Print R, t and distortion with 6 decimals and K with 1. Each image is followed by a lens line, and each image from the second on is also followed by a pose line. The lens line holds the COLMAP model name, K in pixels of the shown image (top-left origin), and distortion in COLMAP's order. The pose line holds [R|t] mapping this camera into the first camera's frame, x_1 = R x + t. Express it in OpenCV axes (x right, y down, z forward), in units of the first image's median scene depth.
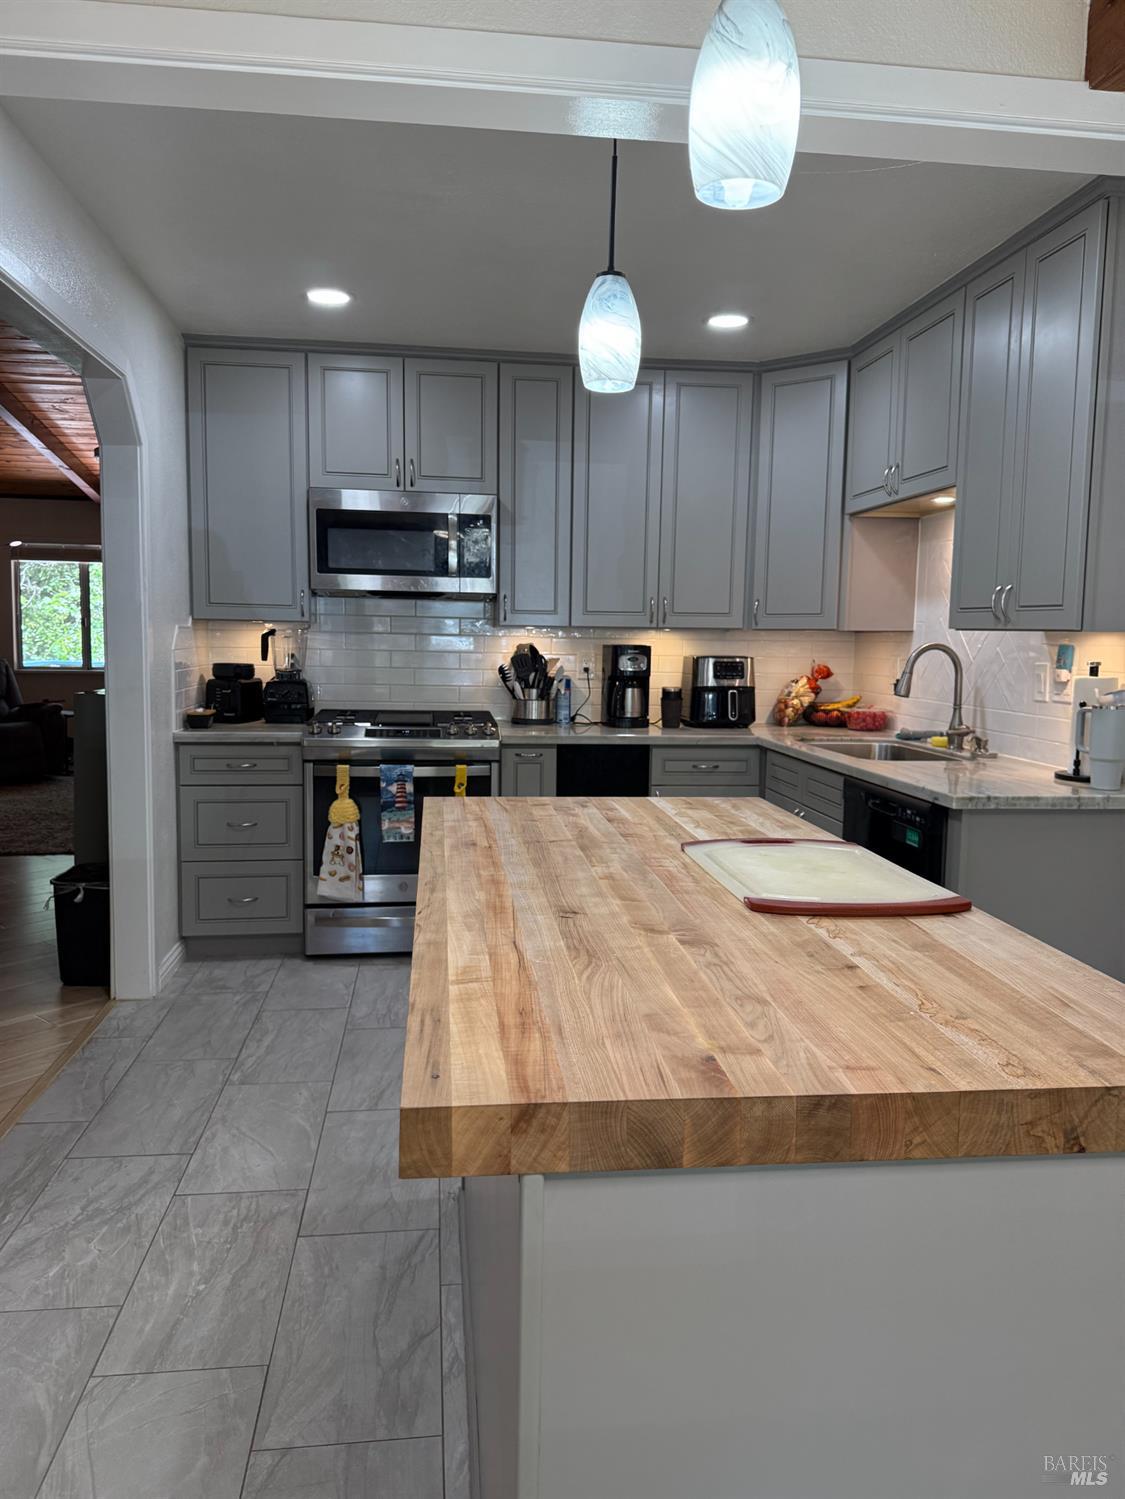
lens RADIAL K [[1041.5, 0, 565.6], [0, 1041.5, 745.1], [0, 0, 1]] dist [0.039425, -0.038325]
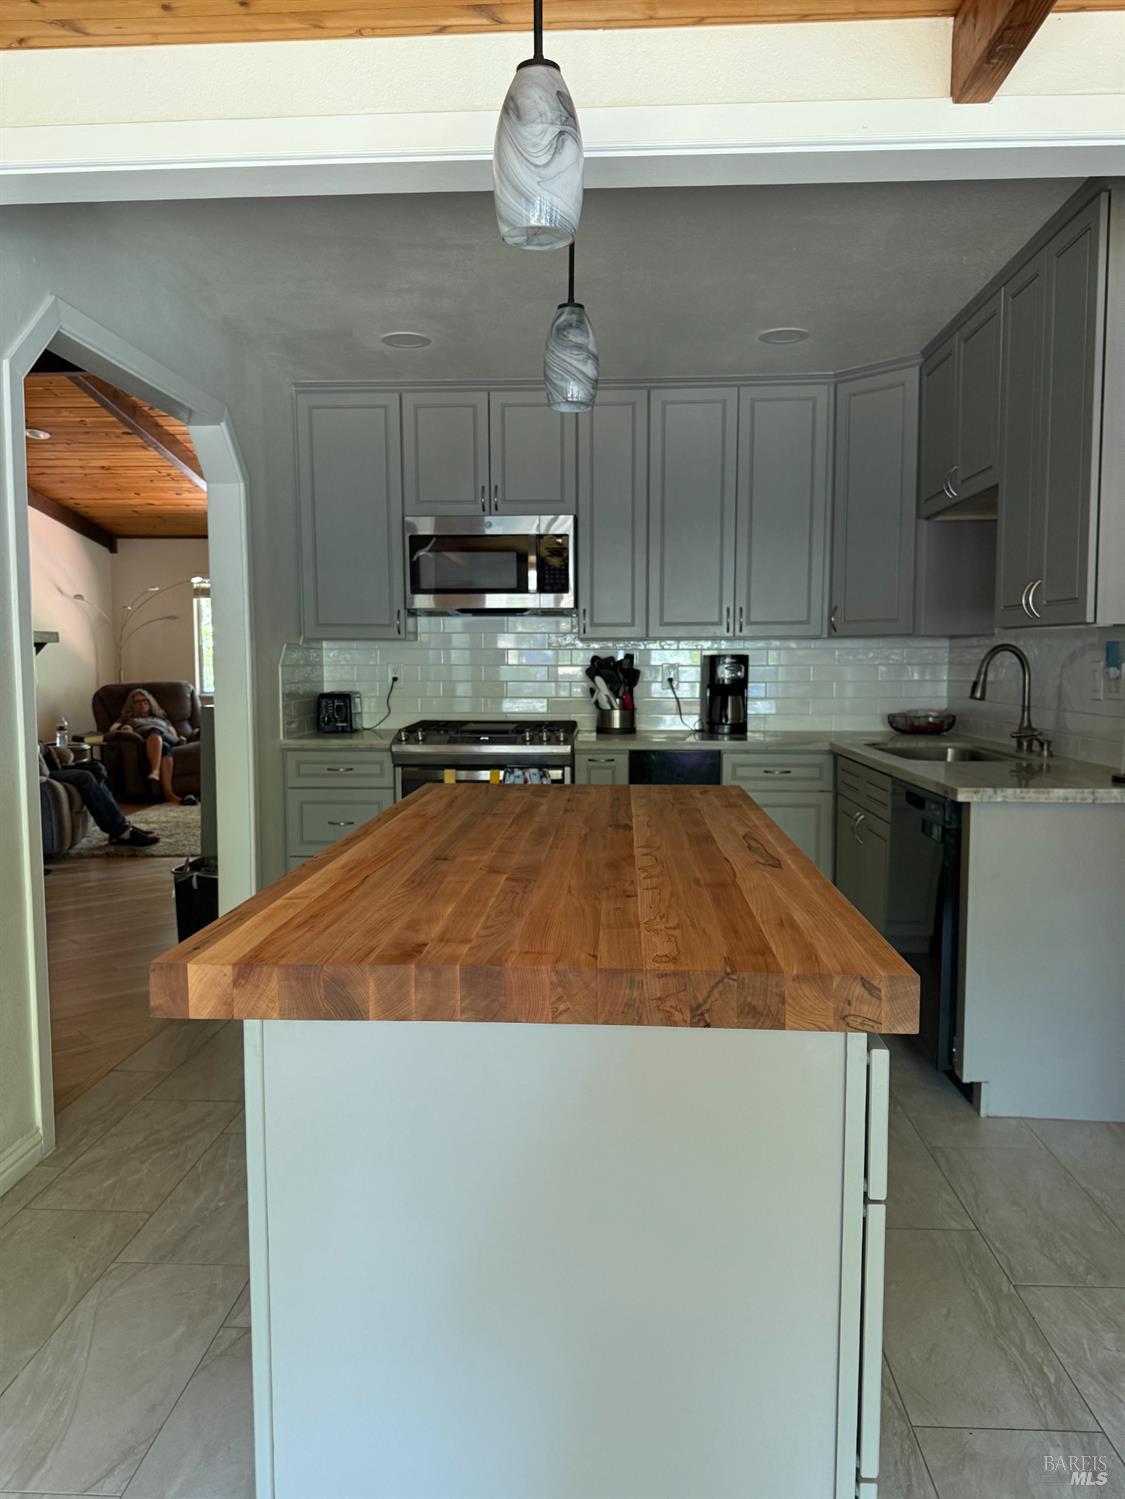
lens RADIAL K [[1042.4, 0, 562.5], [0, 1042.4, 749.5], [0, 0, 1]] dist [0.074955, -0.089510]
pose [[0.984679, -0.003554, -0.174341, 0.192924], [0.000072, 0.999801, -0.019973, 0.034687], [0.174377, 0.019654, 0.984483, -0.073707]]
